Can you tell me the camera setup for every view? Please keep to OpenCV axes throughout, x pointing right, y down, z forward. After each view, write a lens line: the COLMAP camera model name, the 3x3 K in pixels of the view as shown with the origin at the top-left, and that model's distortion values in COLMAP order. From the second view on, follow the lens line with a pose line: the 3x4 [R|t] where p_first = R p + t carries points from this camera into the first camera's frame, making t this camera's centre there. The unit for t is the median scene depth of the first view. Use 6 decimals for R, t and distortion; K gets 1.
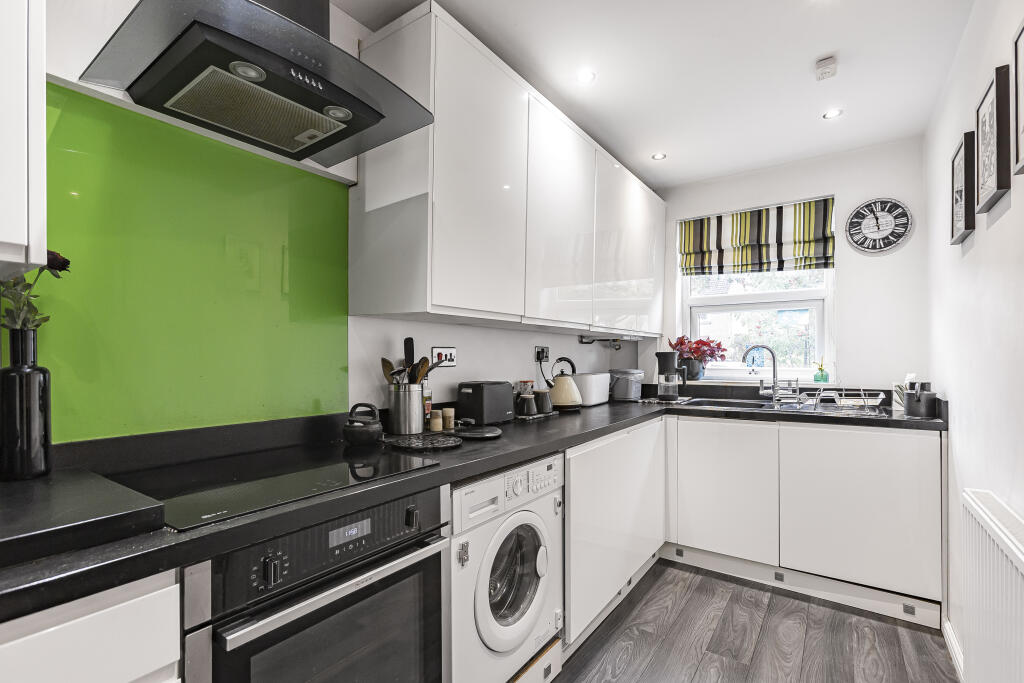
lens RADIAL K [[469.6, 0, 526.1], [0, 469.6, 345.9], [0, 0, 1]] dist [-0.001274, 0.000626]
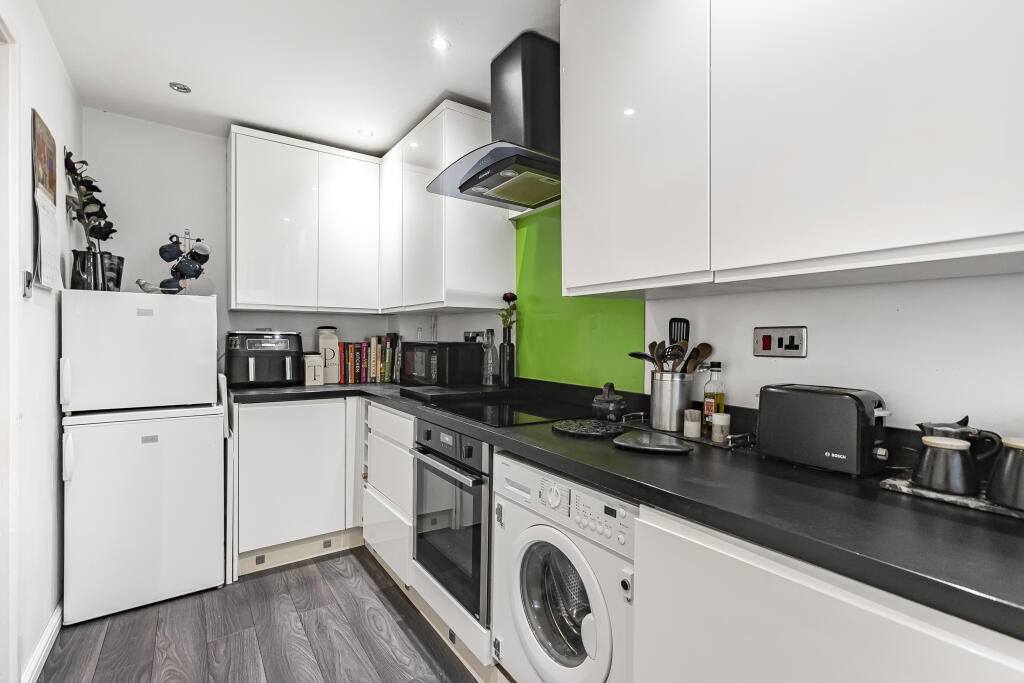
lens RADIAL K [[469.6, 0, 526.1], [0, 469.6, 345.9], [0, 0, 1]] dist [-0.001274, 0.000626]
pose [[-0.339731, 0.010609, -0.940463, 0.685164], [0.014922, 0.999871, 0.005889, 0.024511], [0.940404, -0.012033, -0.339845, 1.096977]]
